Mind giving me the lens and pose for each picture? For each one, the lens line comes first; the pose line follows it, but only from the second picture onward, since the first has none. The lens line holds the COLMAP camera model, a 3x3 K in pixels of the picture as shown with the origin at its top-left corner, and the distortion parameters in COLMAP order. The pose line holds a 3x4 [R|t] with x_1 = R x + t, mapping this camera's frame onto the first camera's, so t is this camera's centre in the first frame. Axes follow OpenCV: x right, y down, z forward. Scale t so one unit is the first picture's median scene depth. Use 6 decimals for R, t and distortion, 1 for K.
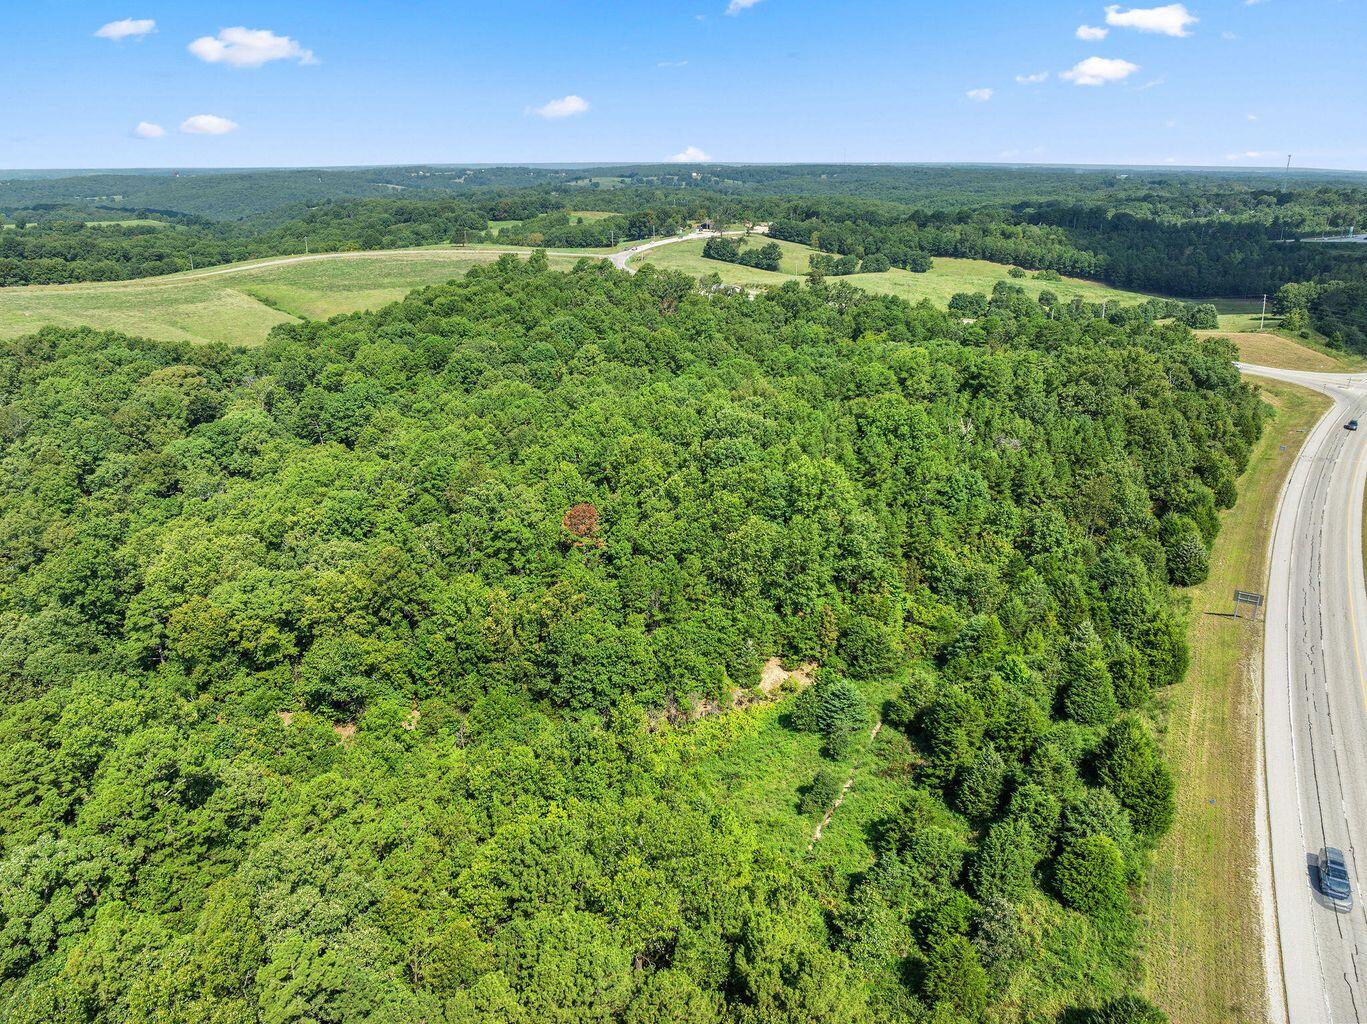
lens RADIAL K [[985.7, 0, 683.5], [0, 985.7, 512.0], [0, 0, 1]] dist [-0.024578, -0.000998]
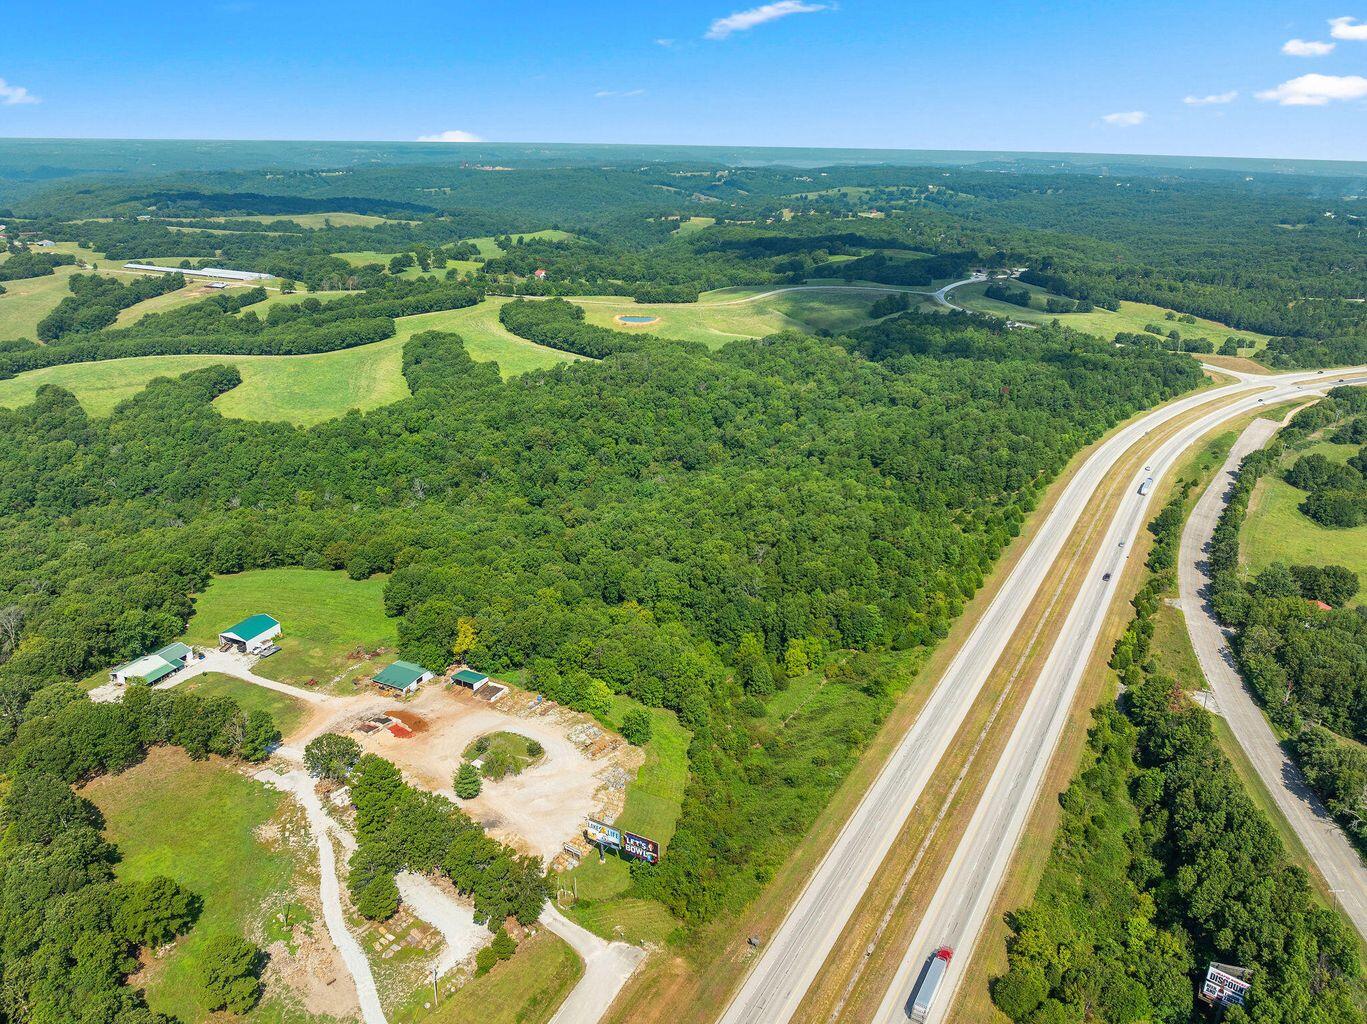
lens RADIAL K [[985.7, 0, 683.5], [0, 985.7, 512.0], [0, 0, 1]] dist [-0.024578, -0.000998]
pose [[0.979518, 0.089427, -0.180407, -0.149853], [-0.086484, 0.995961, 0.024132, 0.127605], [0.181836, -0.008035, 0.983296, -0.807012]]
